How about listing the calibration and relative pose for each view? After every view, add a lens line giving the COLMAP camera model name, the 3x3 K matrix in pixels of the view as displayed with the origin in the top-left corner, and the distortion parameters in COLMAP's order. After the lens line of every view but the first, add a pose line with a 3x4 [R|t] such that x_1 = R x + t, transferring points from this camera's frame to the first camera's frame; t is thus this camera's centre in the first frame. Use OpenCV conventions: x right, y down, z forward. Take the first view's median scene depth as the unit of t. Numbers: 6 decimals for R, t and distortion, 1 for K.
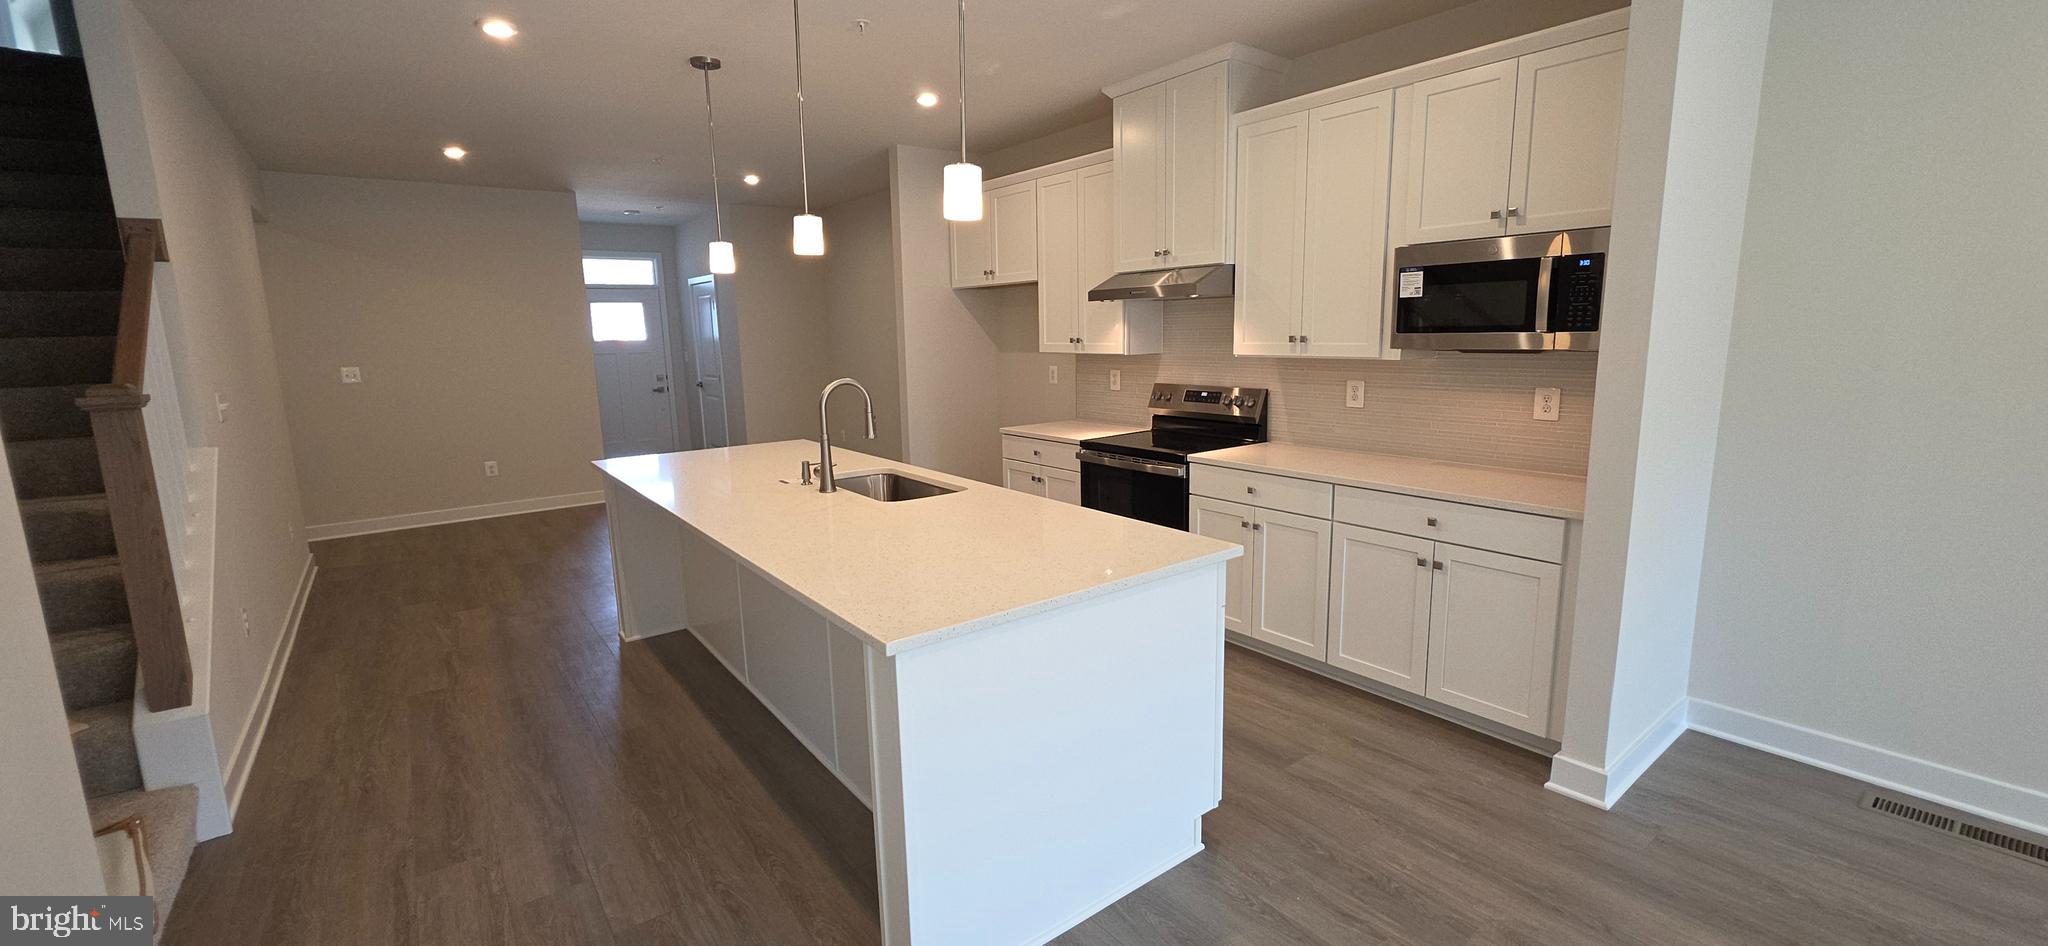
lens RADIAL K [[817.5, 0, 1012.8], [0, 817.5, 467.3], [0, 0, 1]] dist [0.003798, -0.000041]
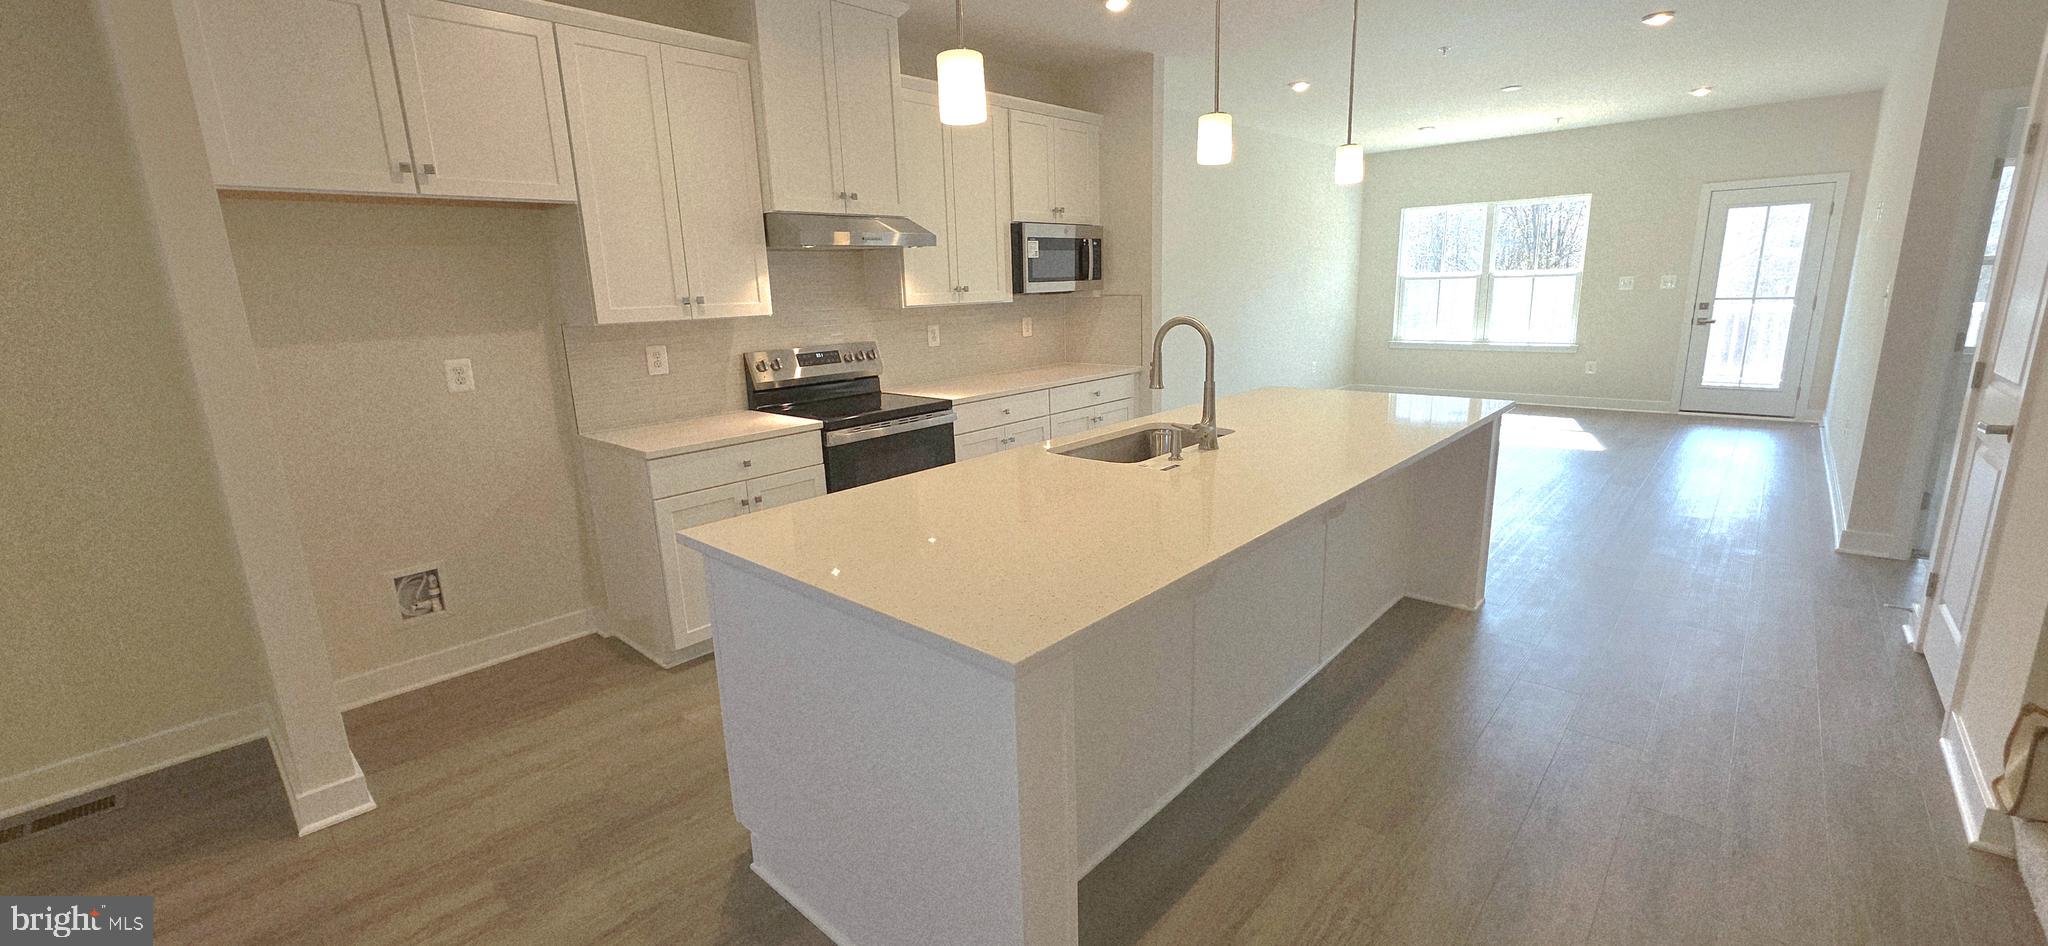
lens RADIAL K [[817.5, 0, 1009.8], [0, 817.5, 468.8], [0, 0, 1]] dist [0.003798, -0.000041]
pose [[-0.186630, -0.201226, 0.961602, -0.789304], [0.189718, 0.952993, 0.236245, -0.155853], [-0.963938, 0.226523, -0.139681, 1.024382]]
